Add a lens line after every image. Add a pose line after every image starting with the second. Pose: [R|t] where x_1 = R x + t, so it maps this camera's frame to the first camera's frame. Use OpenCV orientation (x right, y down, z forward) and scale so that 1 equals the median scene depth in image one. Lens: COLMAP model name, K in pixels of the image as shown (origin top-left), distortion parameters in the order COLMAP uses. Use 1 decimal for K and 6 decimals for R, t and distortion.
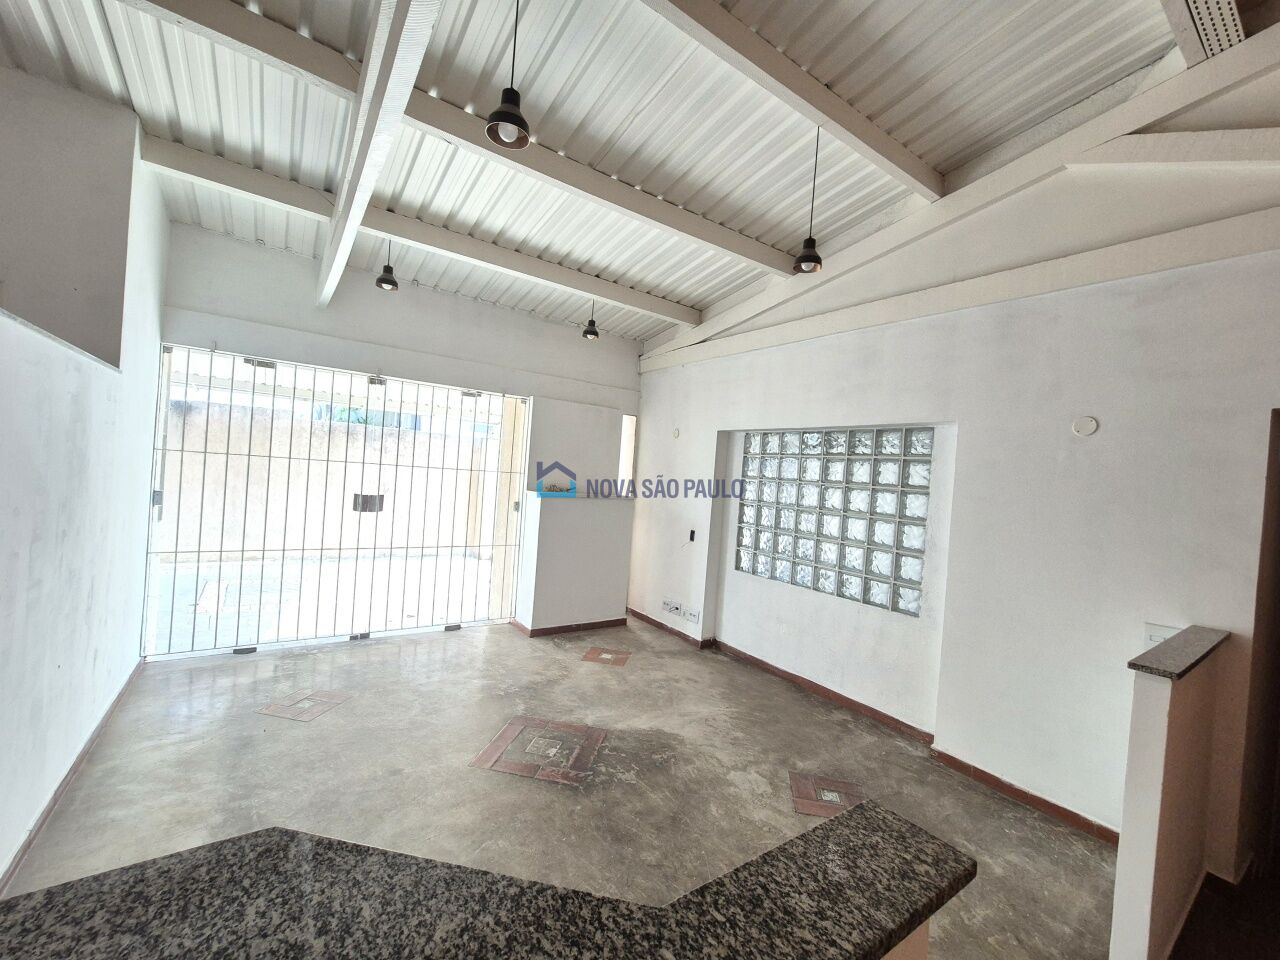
lens RADIAL K [[522.9, 0, 640.0], [0, 522.9, 480.0], [0, 0, 1]] dist [0.000933, 0.000142]
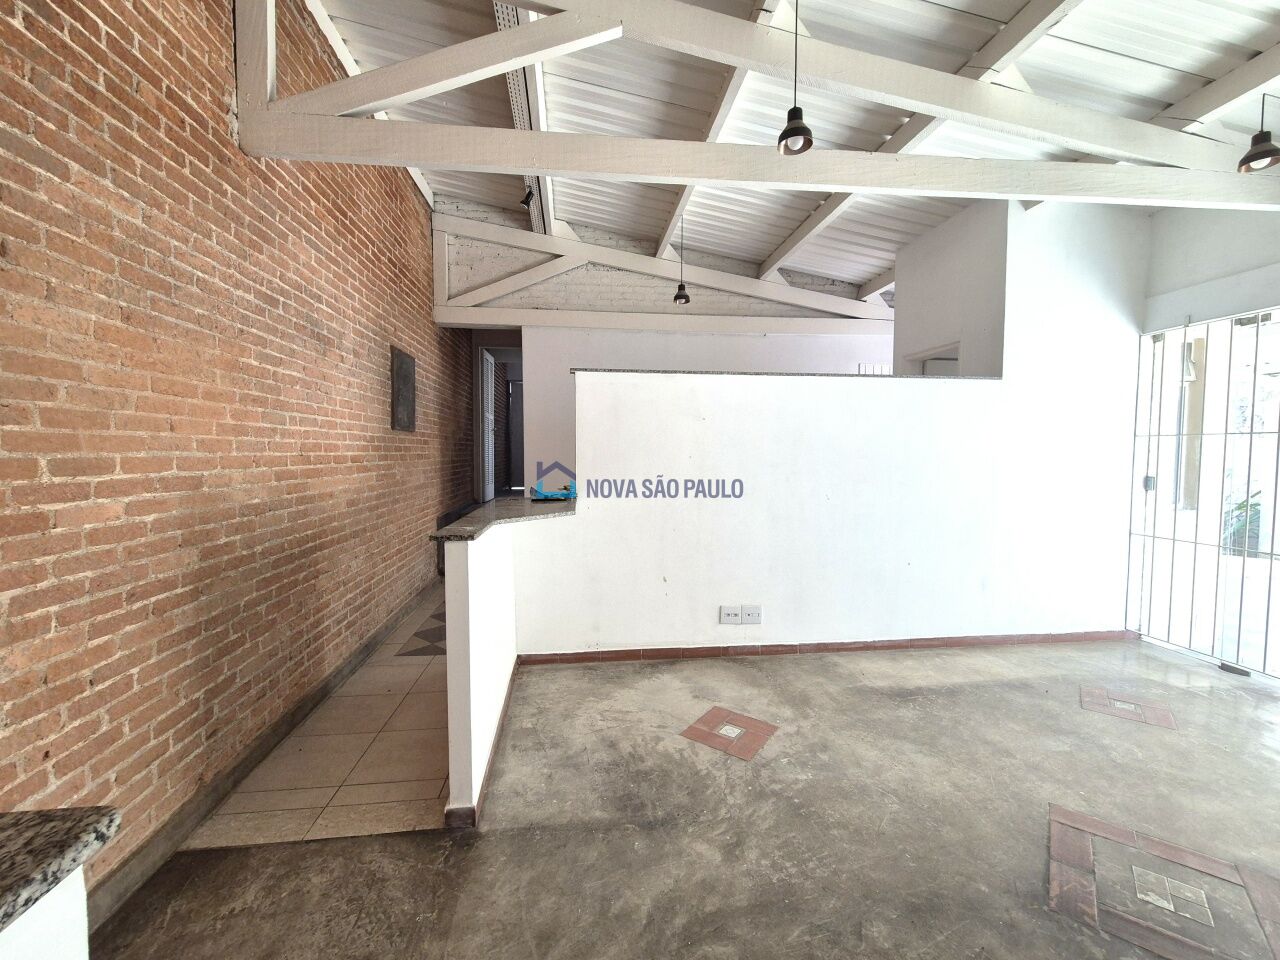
lens RADIAL K [[522.8, 0, 636.1], [0, 522.8, 481.1], [0, 0, 1]] dist [0.001942, 0.000206]
pose [[-0.476523, -0.036625, -0.878399, 0.530696], [-0.049010, 0.998685, -0.015052, 0.110666], [0.877795, 0.035878, -0.477691, 0.695124]]
